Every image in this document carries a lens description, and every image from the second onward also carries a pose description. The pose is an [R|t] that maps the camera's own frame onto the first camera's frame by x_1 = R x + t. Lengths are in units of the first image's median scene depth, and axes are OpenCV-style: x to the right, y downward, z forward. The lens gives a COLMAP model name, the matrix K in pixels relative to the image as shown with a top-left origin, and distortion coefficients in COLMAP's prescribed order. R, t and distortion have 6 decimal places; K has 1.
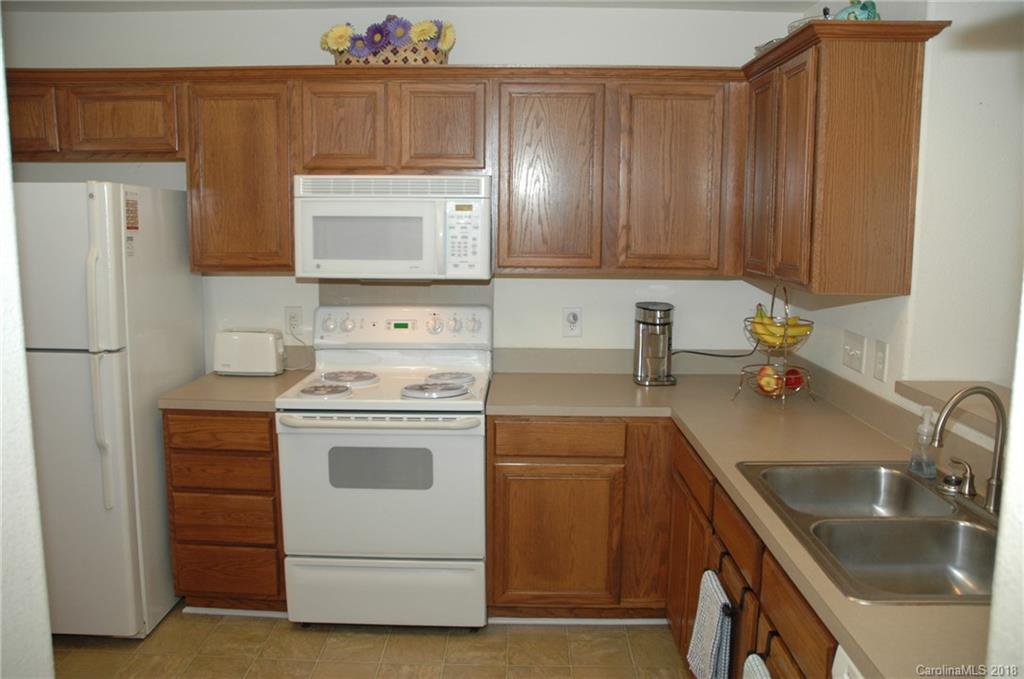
lens RADIAL K [[852.7, 0, 512.0], [0, 852.7, 339.5], [0, 0, 1]] dist [-0.010949, -0.003776]
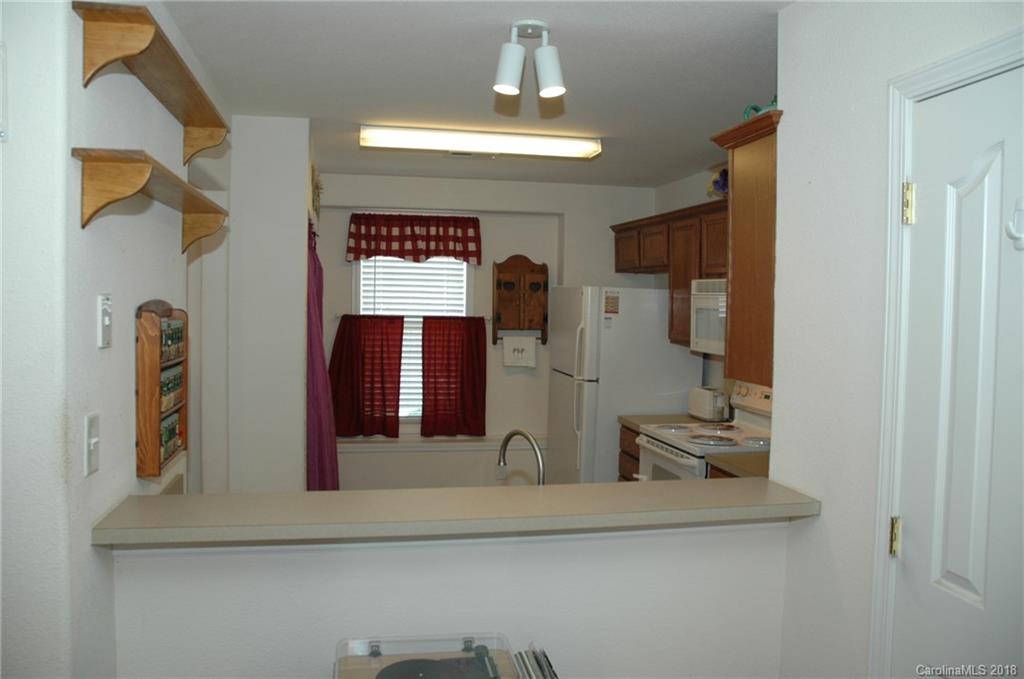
lens RADIAL K [[852.7, 0, 512.0], [0, 852.7, 339.5], [0, 0, 1]] dist [-0.010949, -0.003776]
pose [[0.224837, 0.050732, -0.973075, 1.204259], [-0.165161, 0.986177, 0.013253, -0.066303], [0.960297, 0.157735, 0.230108, 0.416854]]
